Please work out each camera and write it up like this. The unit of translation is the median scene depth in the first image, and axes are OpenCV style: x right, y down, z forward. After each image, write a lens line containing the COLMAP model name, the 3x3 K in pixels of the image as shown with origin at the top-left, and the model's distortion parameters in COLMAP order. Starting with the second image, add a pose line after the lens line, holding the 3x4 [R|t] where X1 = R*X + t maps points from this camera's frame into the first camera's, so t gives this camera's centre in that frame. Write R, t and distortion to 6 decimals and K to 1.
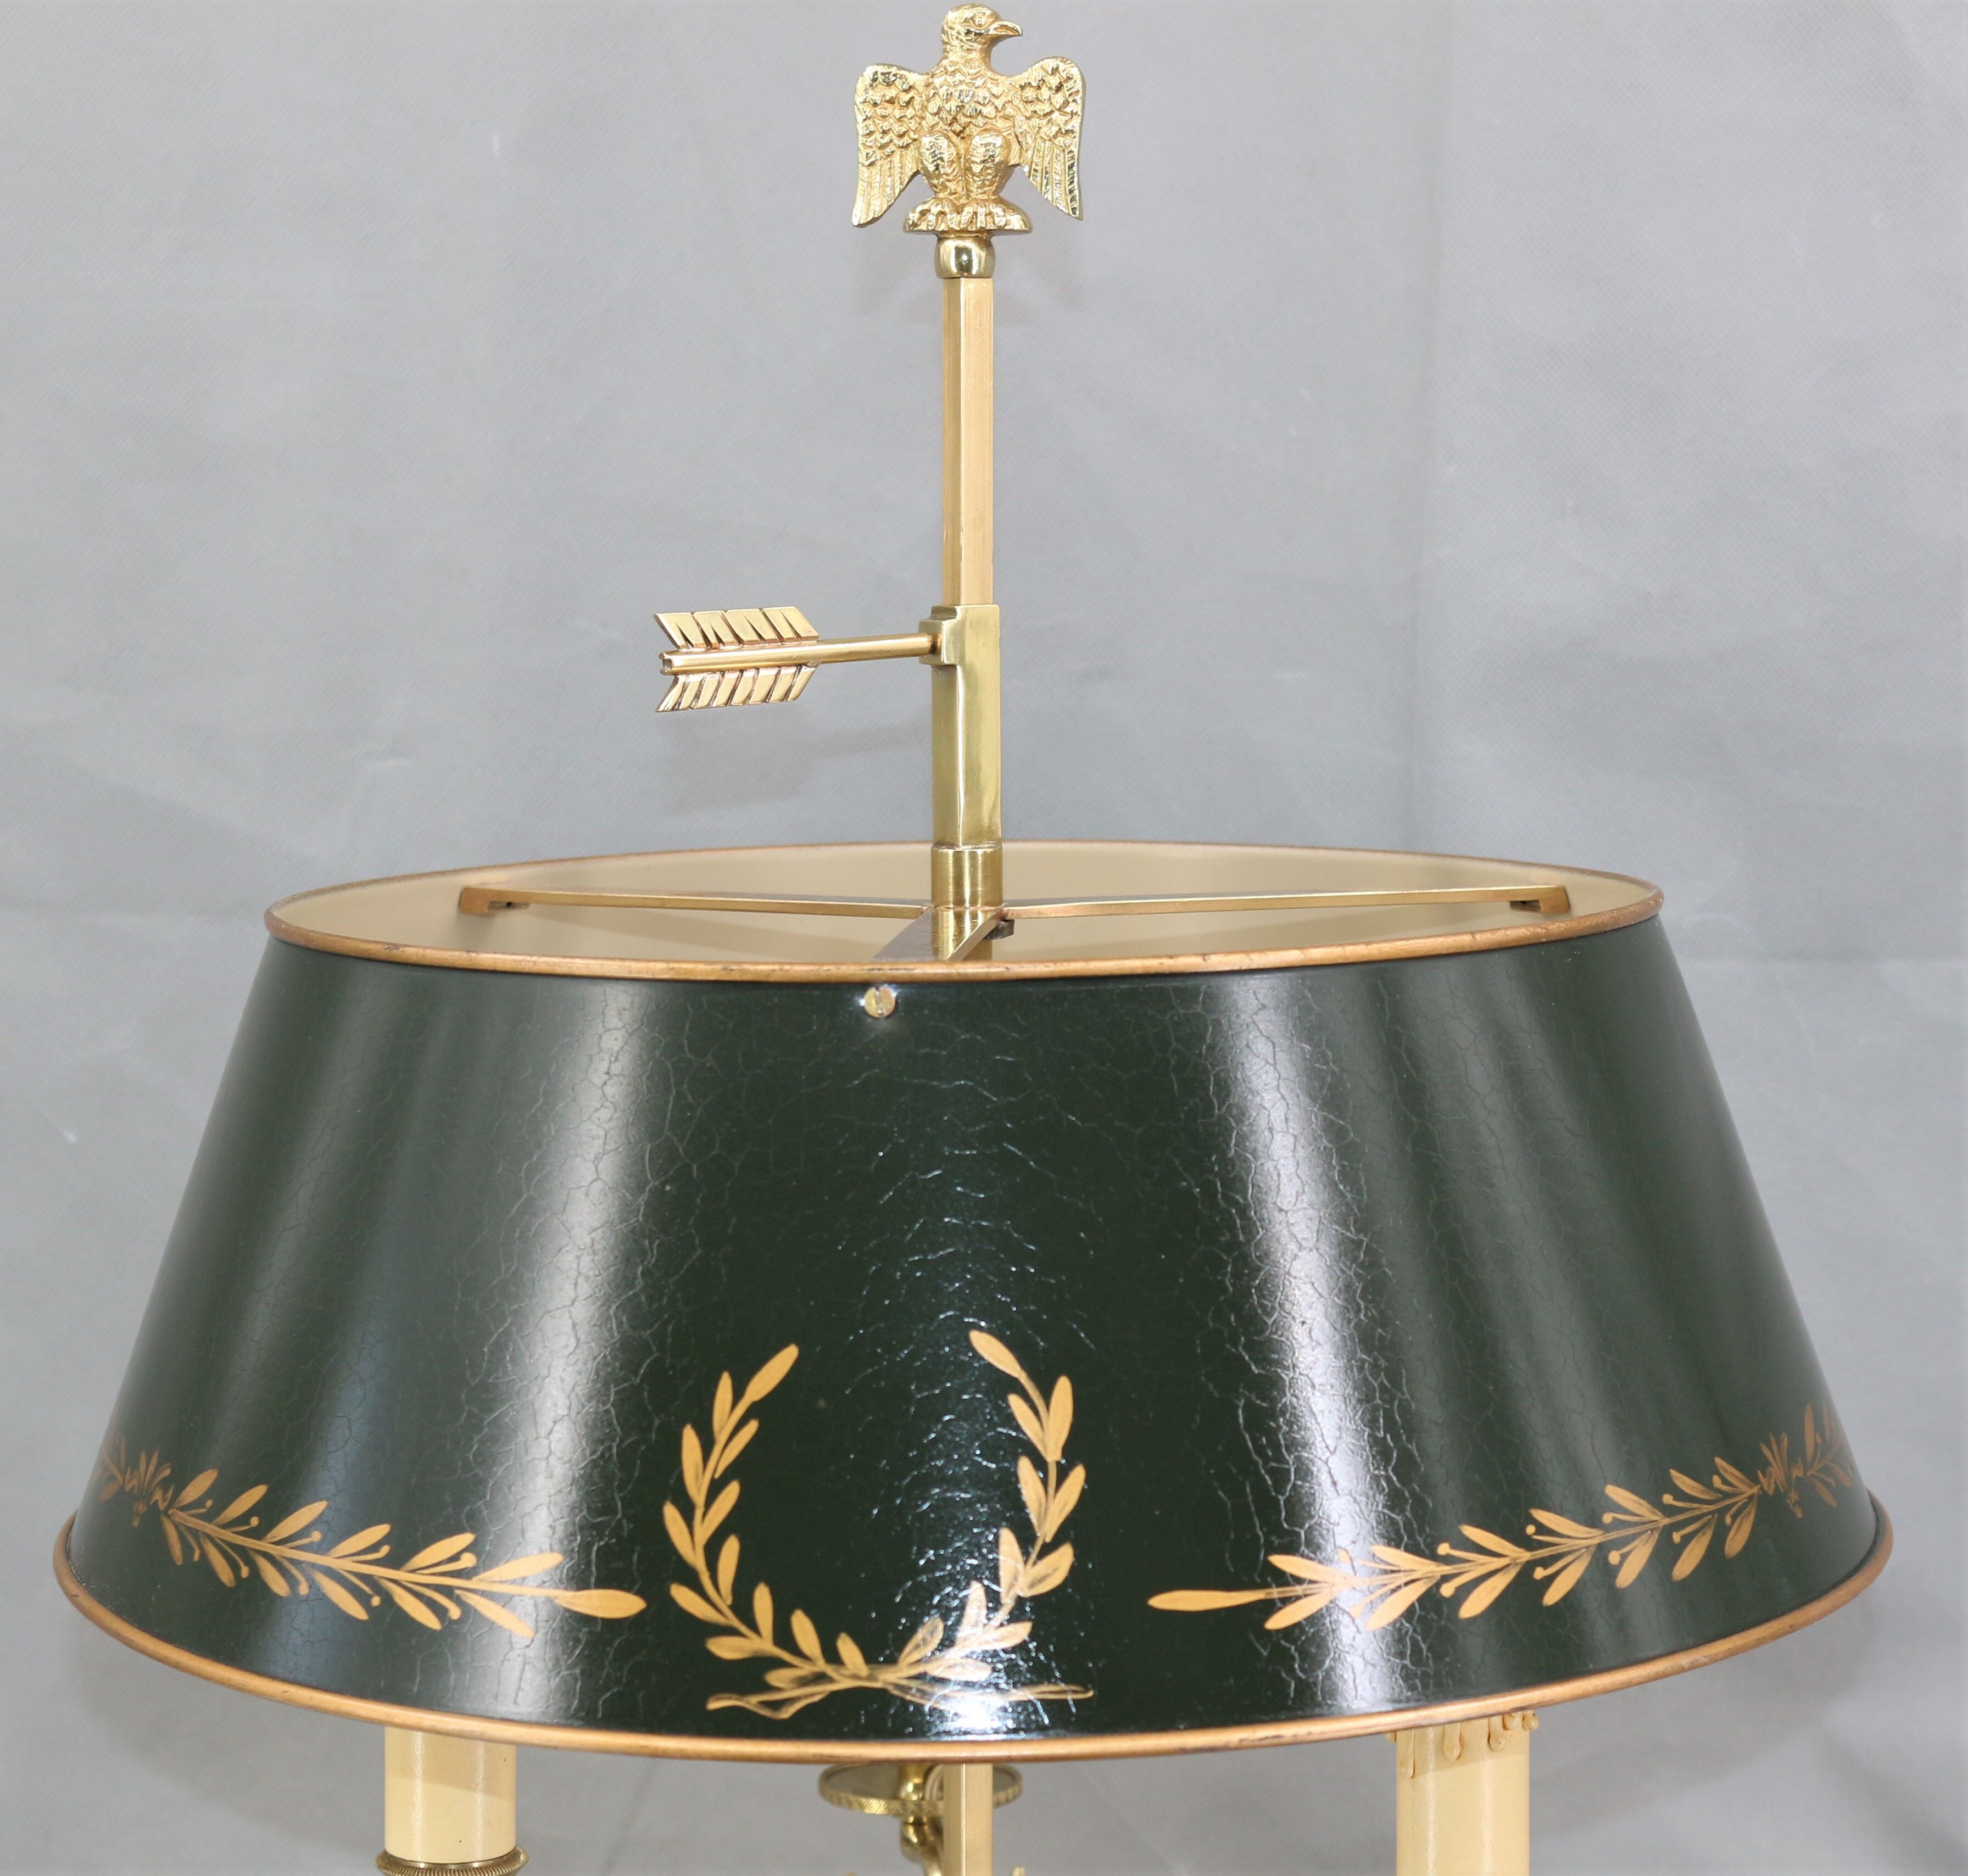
lens RADIAL K [[4218.8, 0, 995.3], [0, 4218.8, 1030.8], [0, 0, 1]] dist [-0.019434, 0.000000]
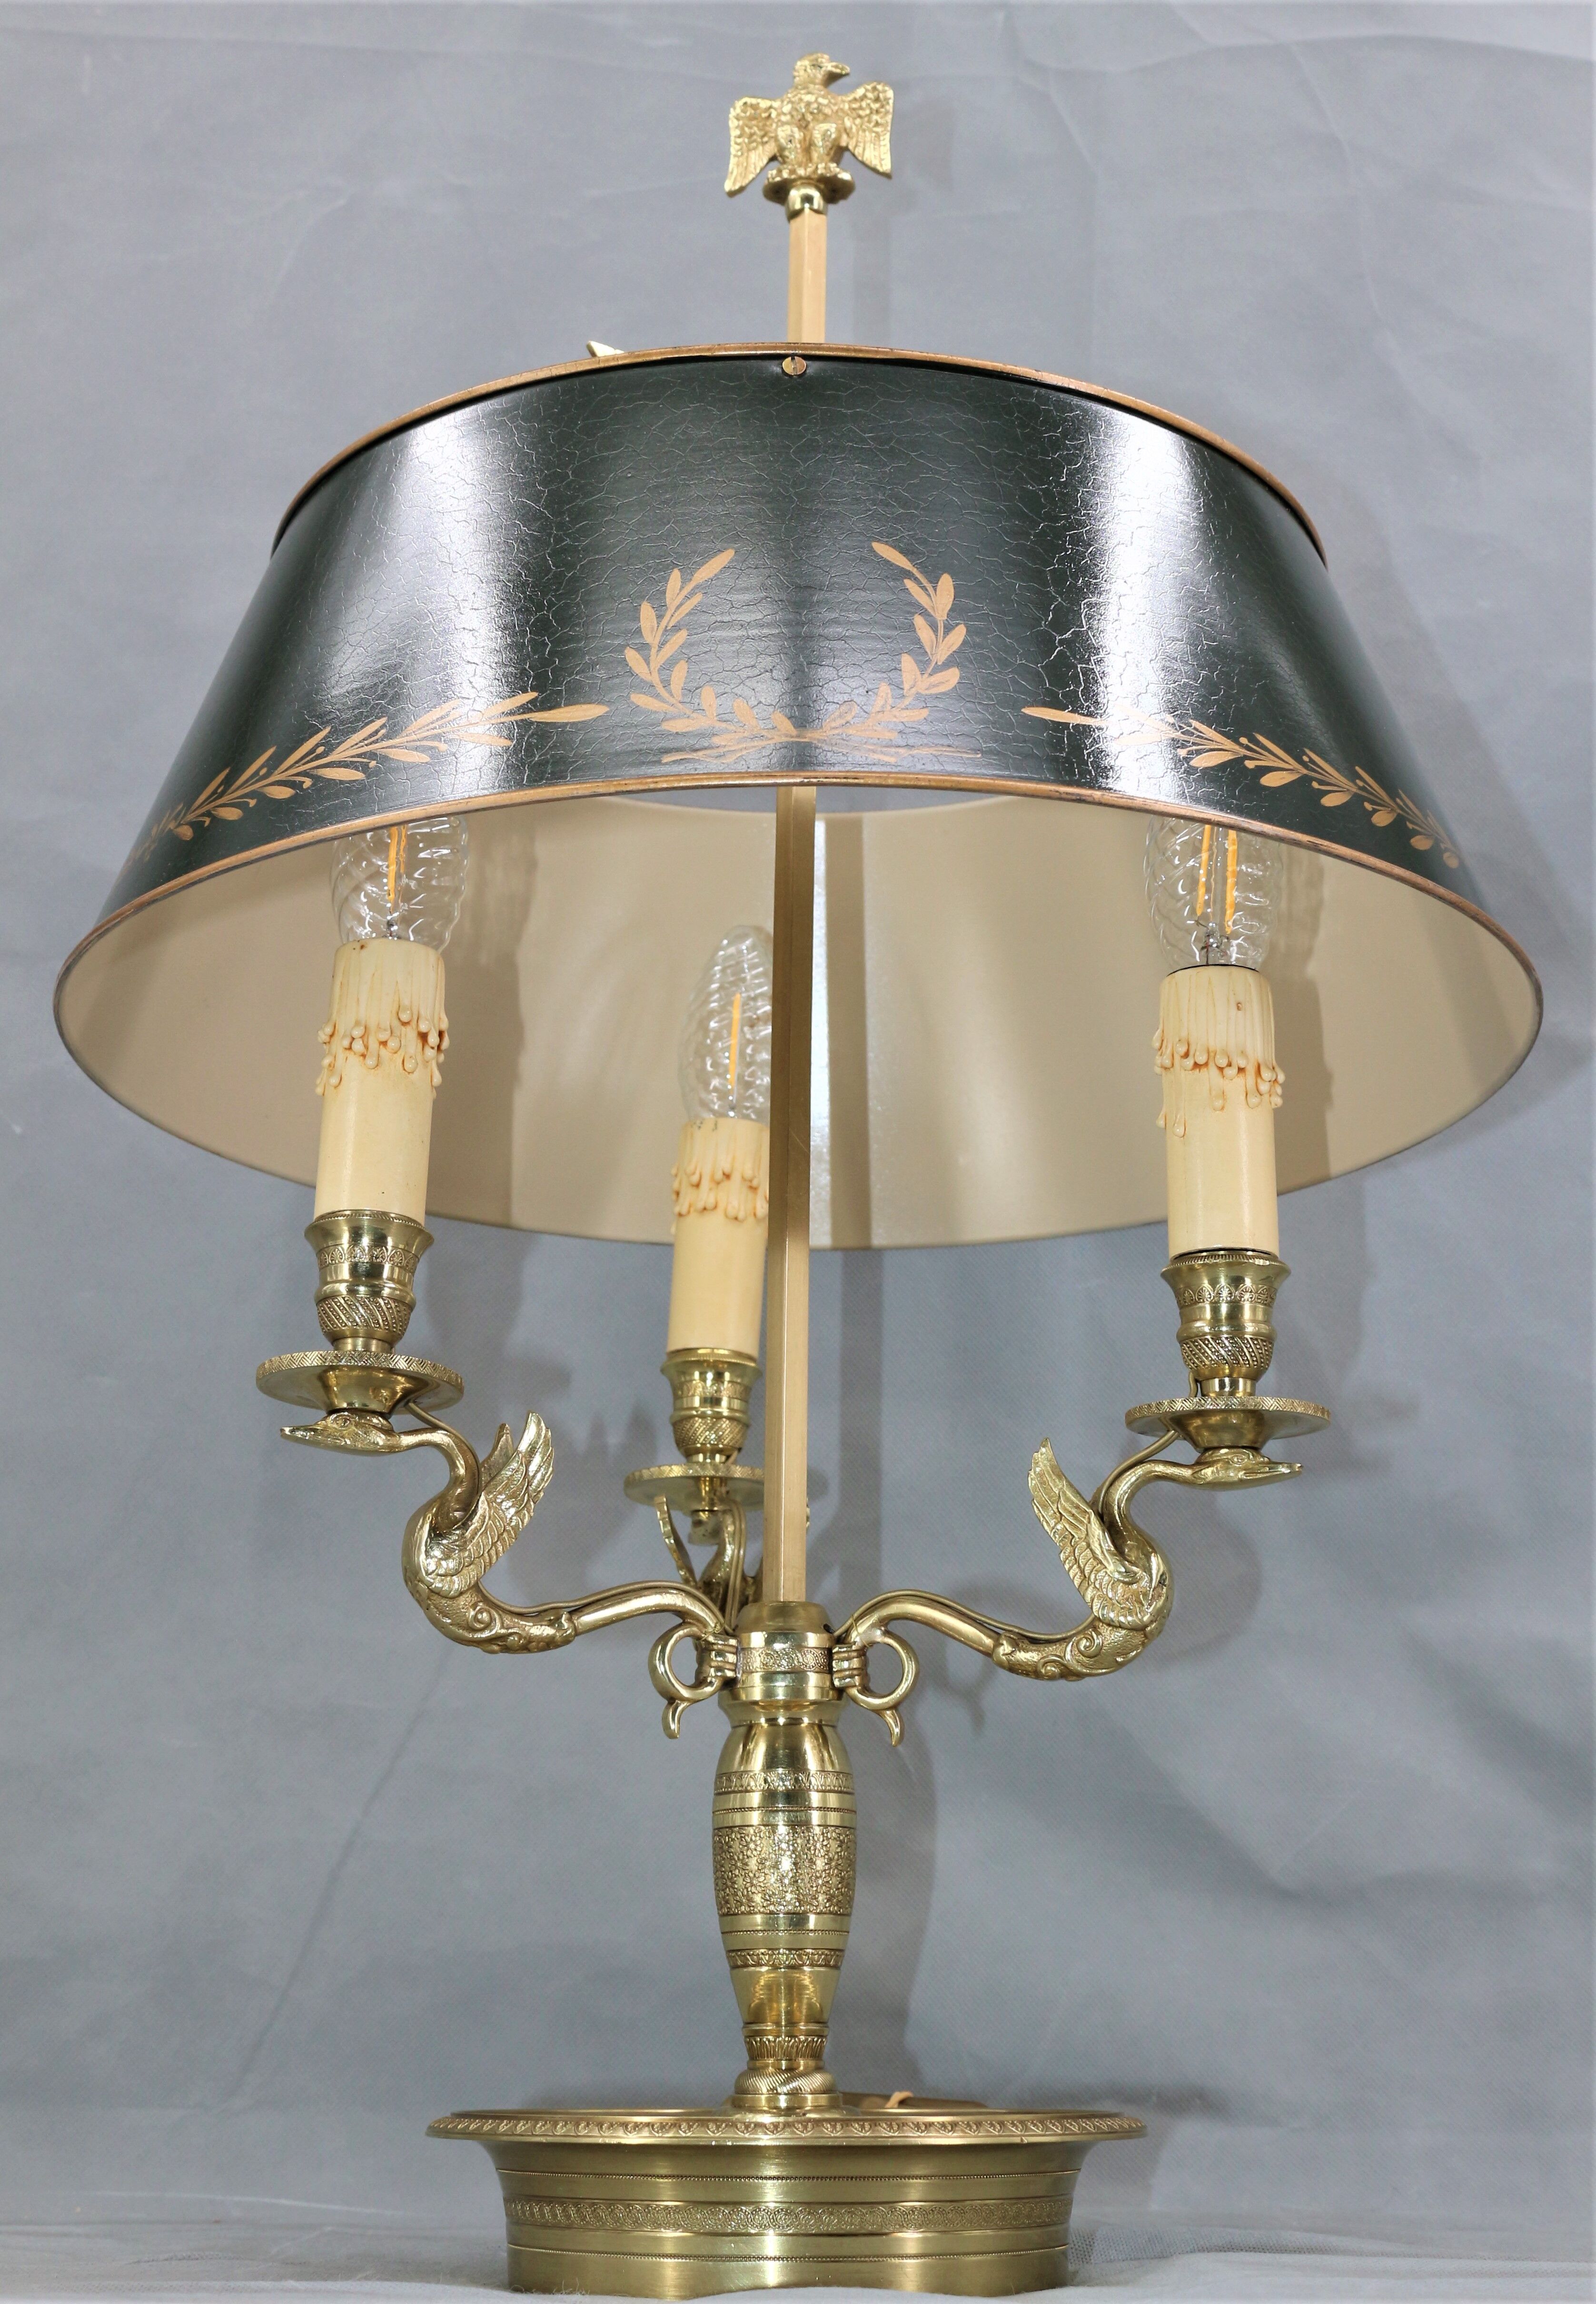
lens RADIAL K [[2999.0, 0, 780.2], [0, 2999.0, 1126.8], [0, 0, 1]] dist [-0.095310, 0.000000]
pose [[0.995956, 0.044079, 0.078285, -0.092220], [-0.010039, 0.920514, -0.390580, 0.561646], [-0.089279, 0.388215, 0.917234, 0.238780]]
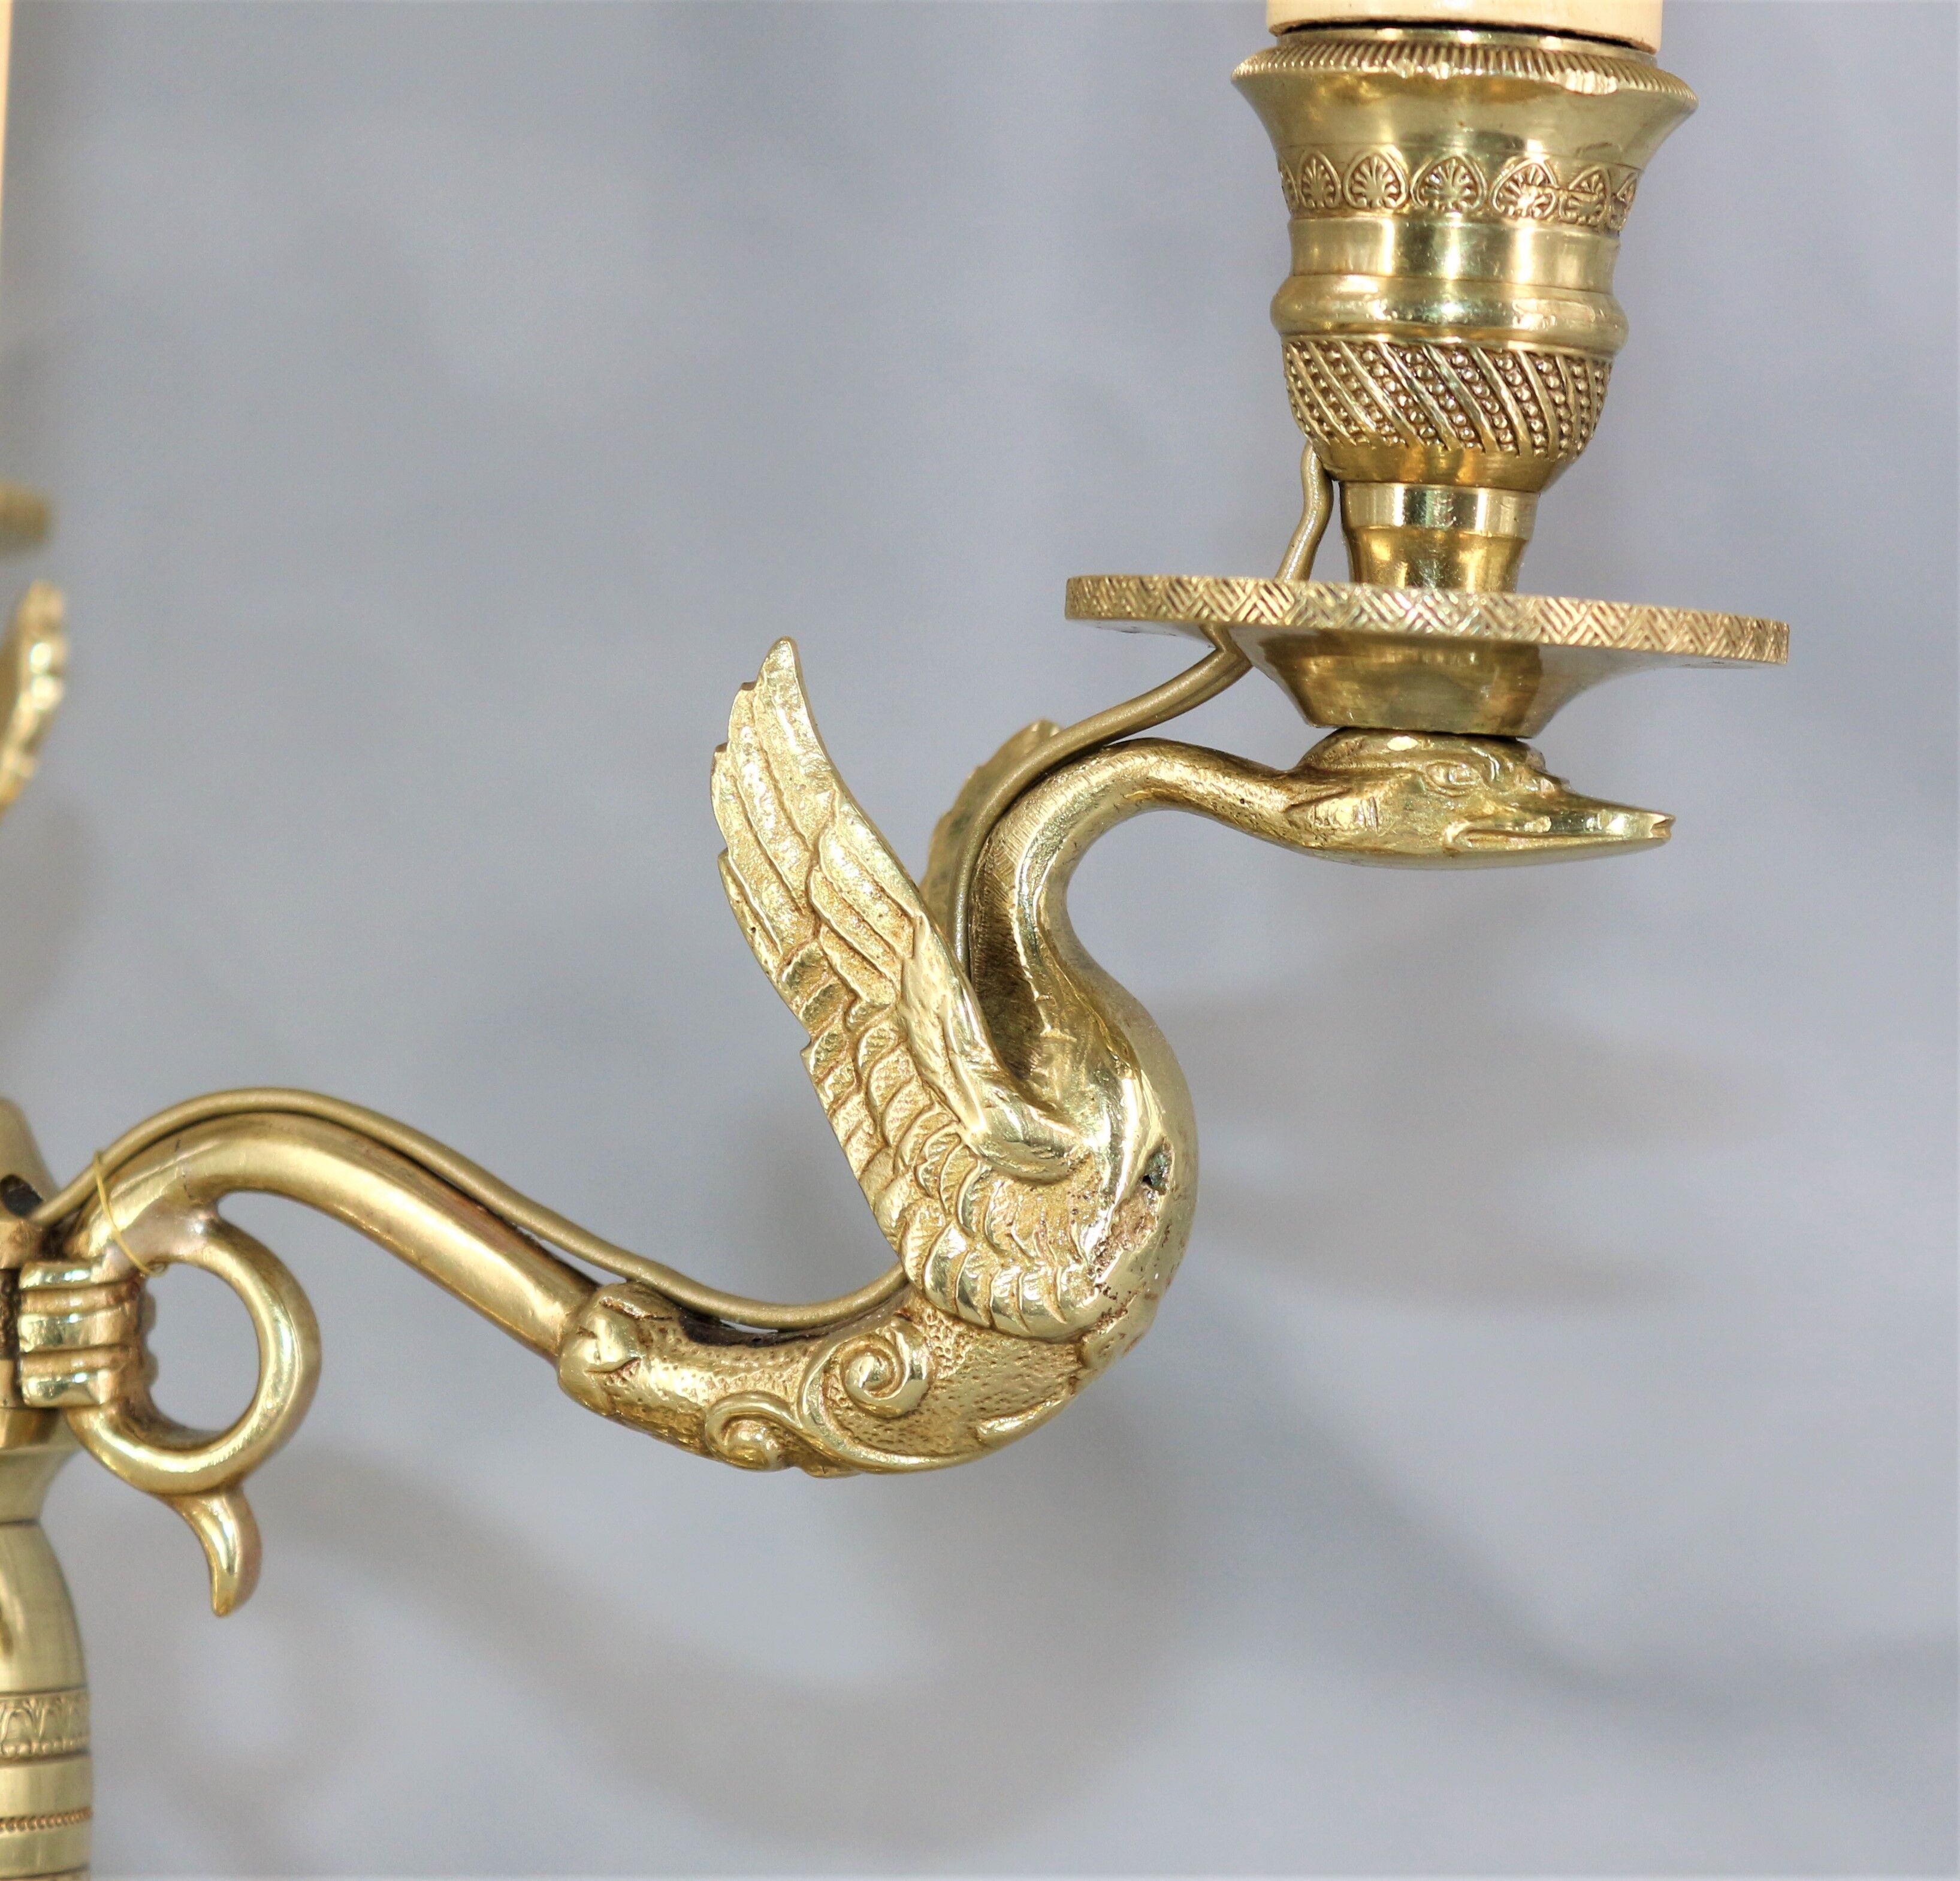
lens RADIAL K [[7528.5, 0, 1090.8], [0, 7528.5, 1111.6], [0, 0, 1]] dist [0.231496, 0.000000]
pose [[0.983481, 0.060099, 0.170741, -0.015840], [-0.043875, 0.994292, -0.097254, 0.388414], [-0.175611, 0.088156, 0.980504, 0.476541]]
